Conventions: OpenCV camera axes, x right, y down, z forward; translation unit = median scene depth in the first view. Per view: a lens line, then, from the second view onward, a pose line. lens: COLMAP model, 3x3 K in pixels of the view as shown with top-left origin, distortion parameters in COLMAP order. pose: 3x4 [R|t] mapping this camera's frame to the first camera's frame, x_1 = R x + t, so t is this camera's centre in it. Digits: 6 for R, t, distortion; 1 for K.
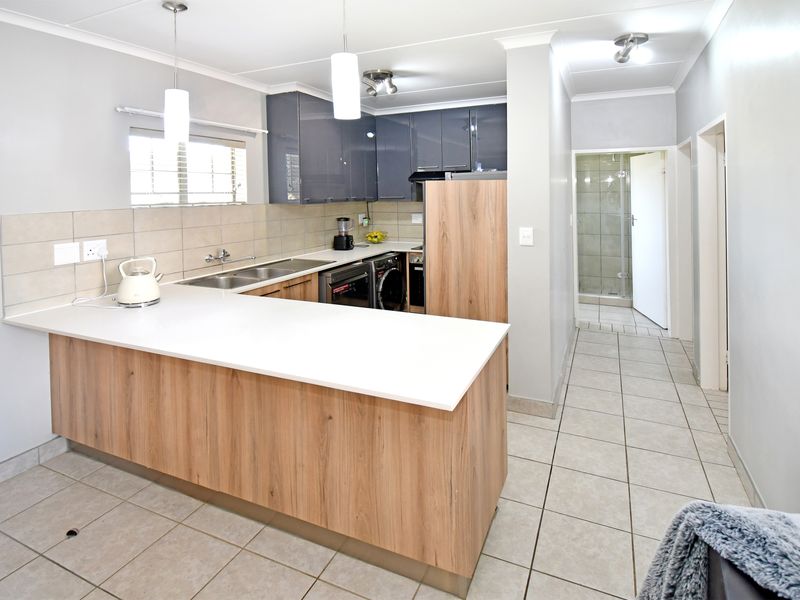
lens RADIAL K [[533.4, 0, 431.9], [0, 533.4, 205.8], [0, 0, 1]] dist [0.001974, 0.000194]
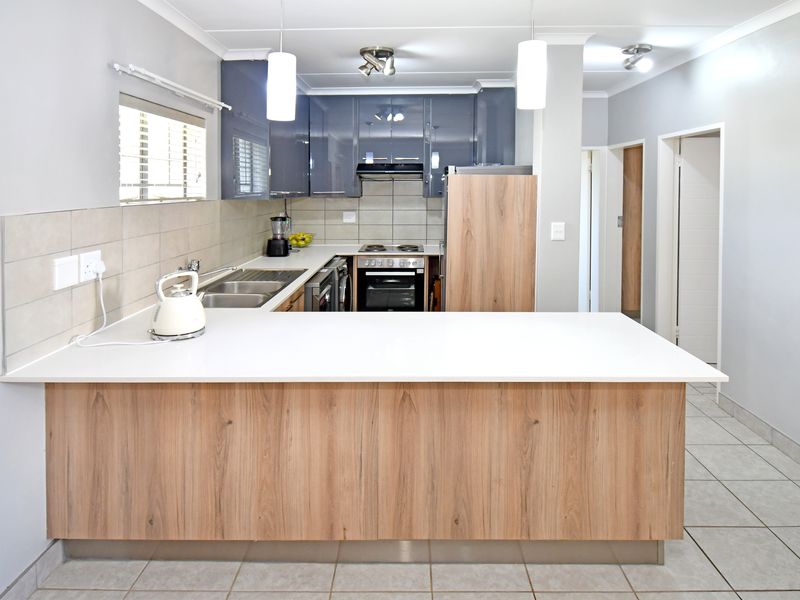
lens RADIAL K [[588.1, 0, 511.8], [0, 588.1, 204.5], [0, 0, 1]] dist [0.003668, -0.004317]
pose [[0.881223, -0.004689, 0.472678, -0.428542], [0.003295, 0.999987, 0.003778, 0.001775], [-0.472689, -0.001772, 0.881227, 0.053948]]
